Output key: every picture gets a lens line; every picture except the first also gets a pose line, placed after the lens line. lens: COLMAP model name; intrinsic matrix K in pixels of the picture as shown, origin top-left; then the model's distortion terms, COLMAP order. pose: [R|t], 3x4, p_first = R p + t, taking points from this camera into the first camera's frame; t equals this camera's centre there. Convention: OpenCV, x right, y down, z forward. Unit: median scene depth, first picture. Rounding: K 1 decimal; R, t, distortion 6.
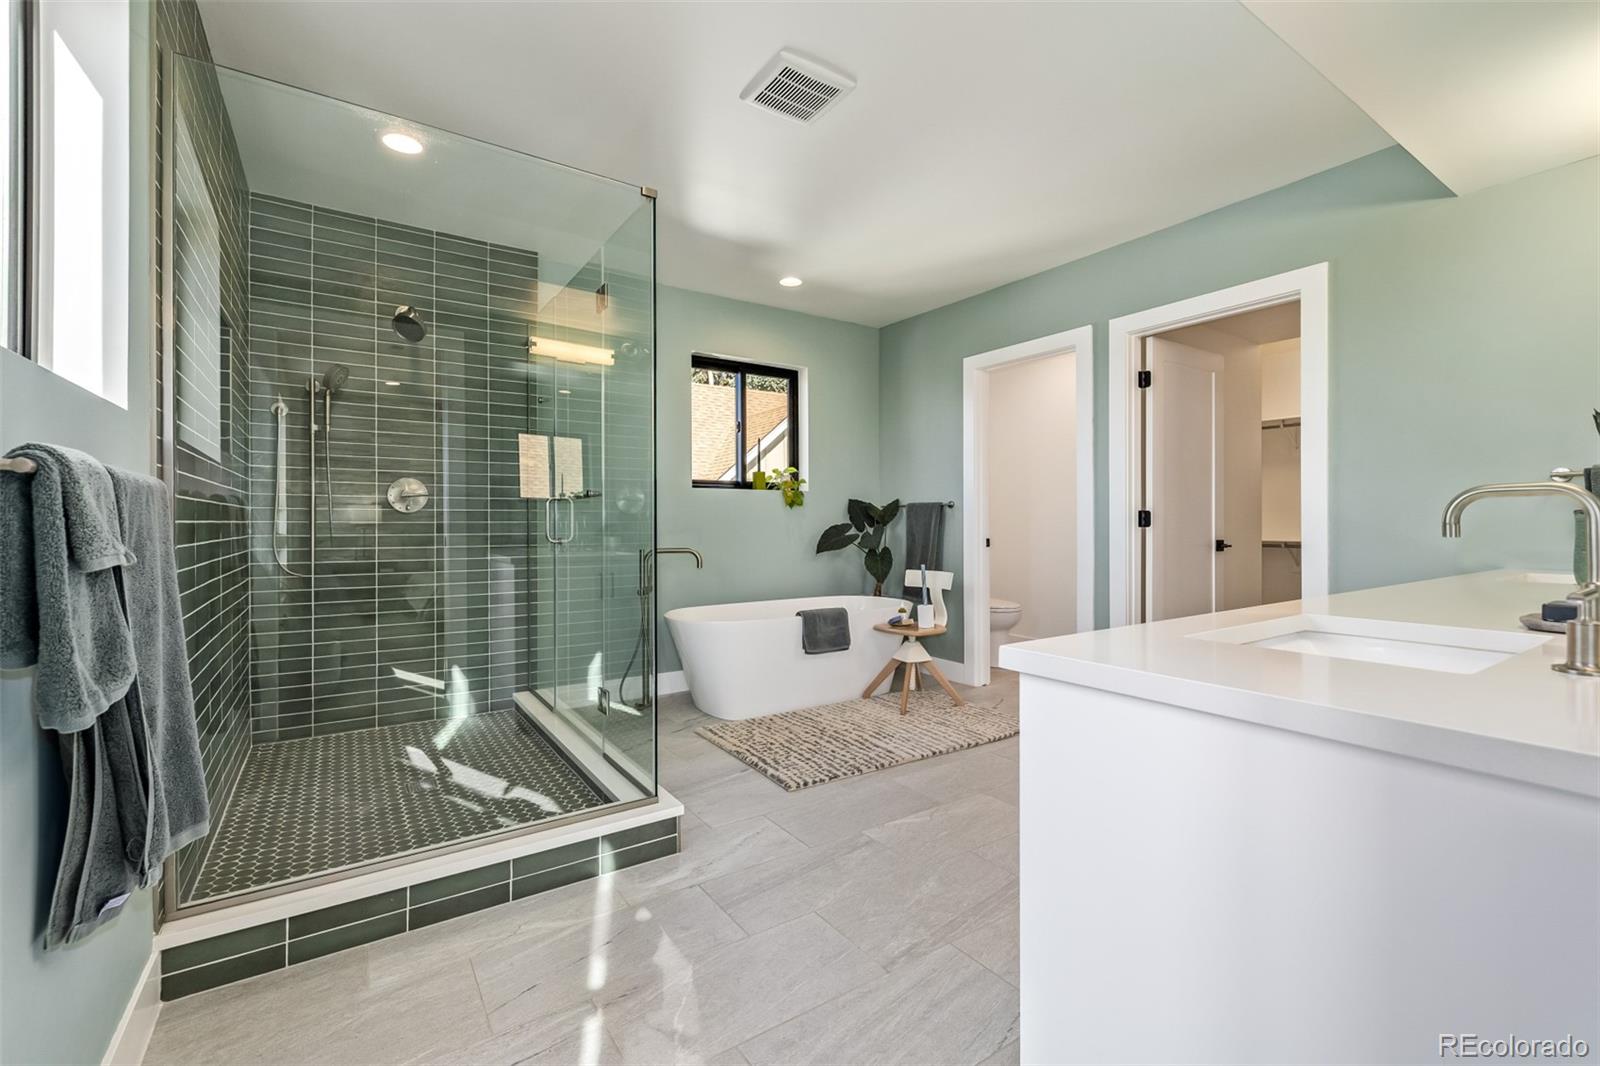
lens RADIAL K [[681.8, 0, 790.9], [0, 681.8, 524.8], [0, 0, 1]] dist [0.000764, -0.000770]
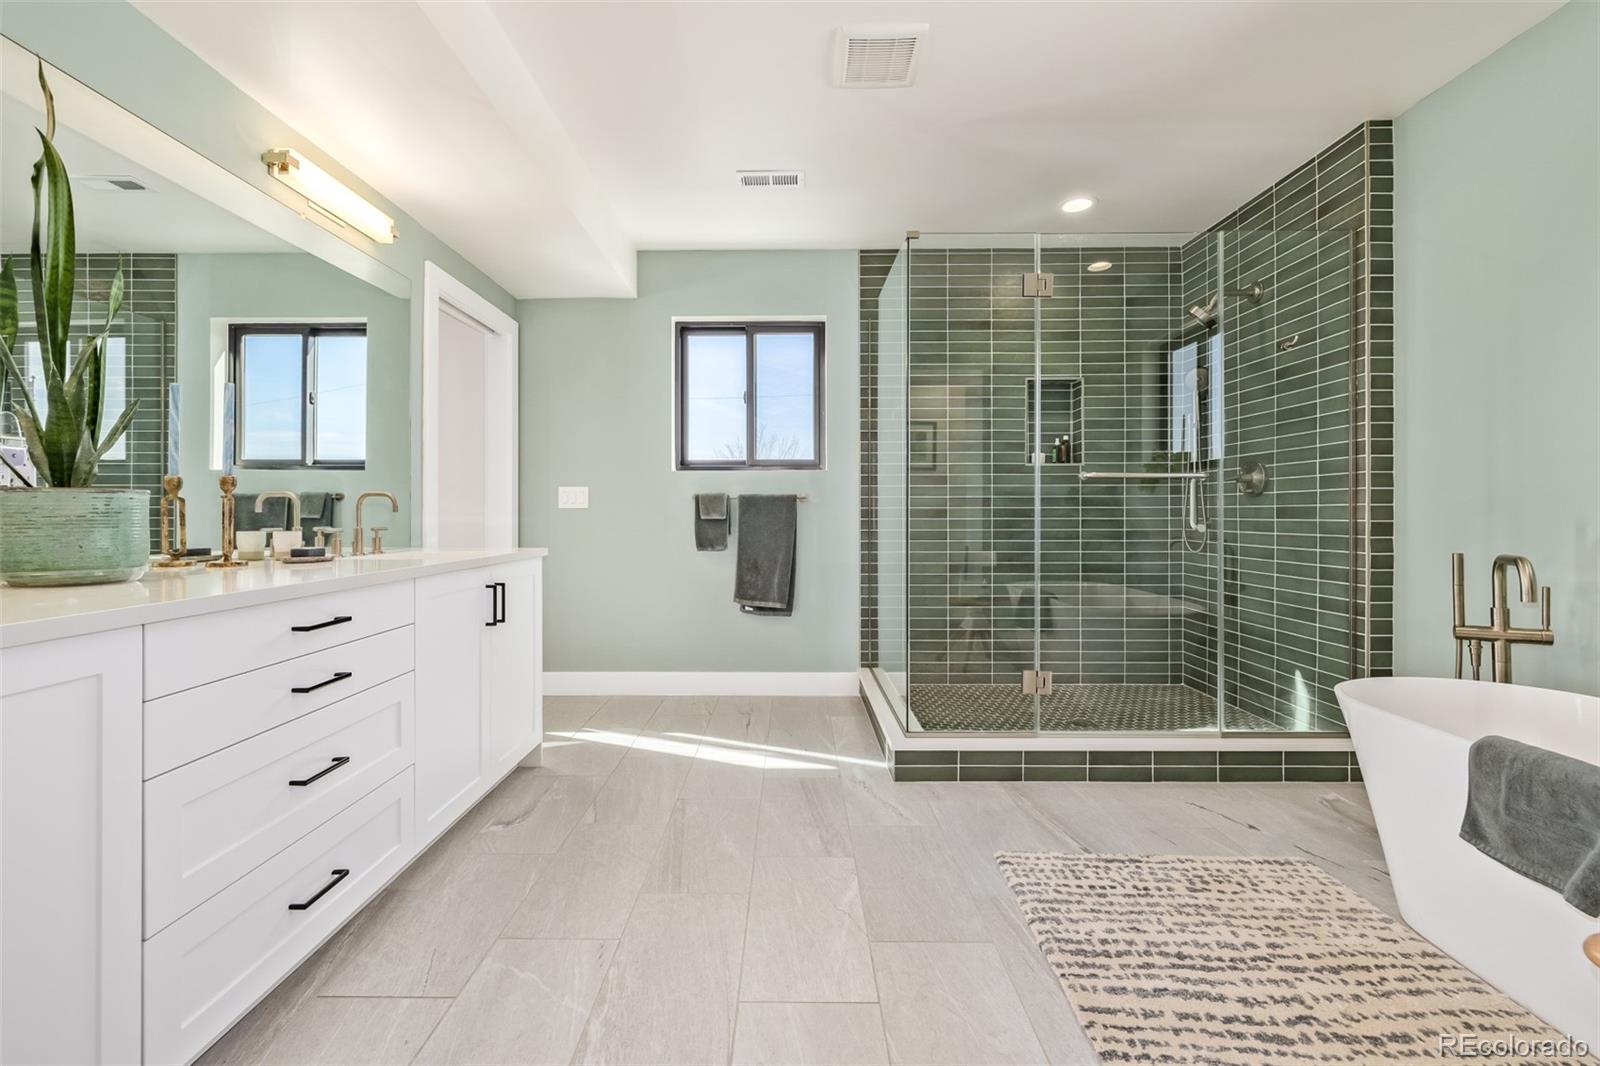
lens RADIAL K [[681.8, 0, 777.3], [0, 681.8, 511.7], [0, 0, 1]] dist [0.000764, -0.000770]
pose [[-0.577661, 0.003065, -0.816271, 0.628810], [0.004480, 0.999990, 0.000584, 0.001881], [0.816265, -0.003320, -0.577669, 1.025735]]
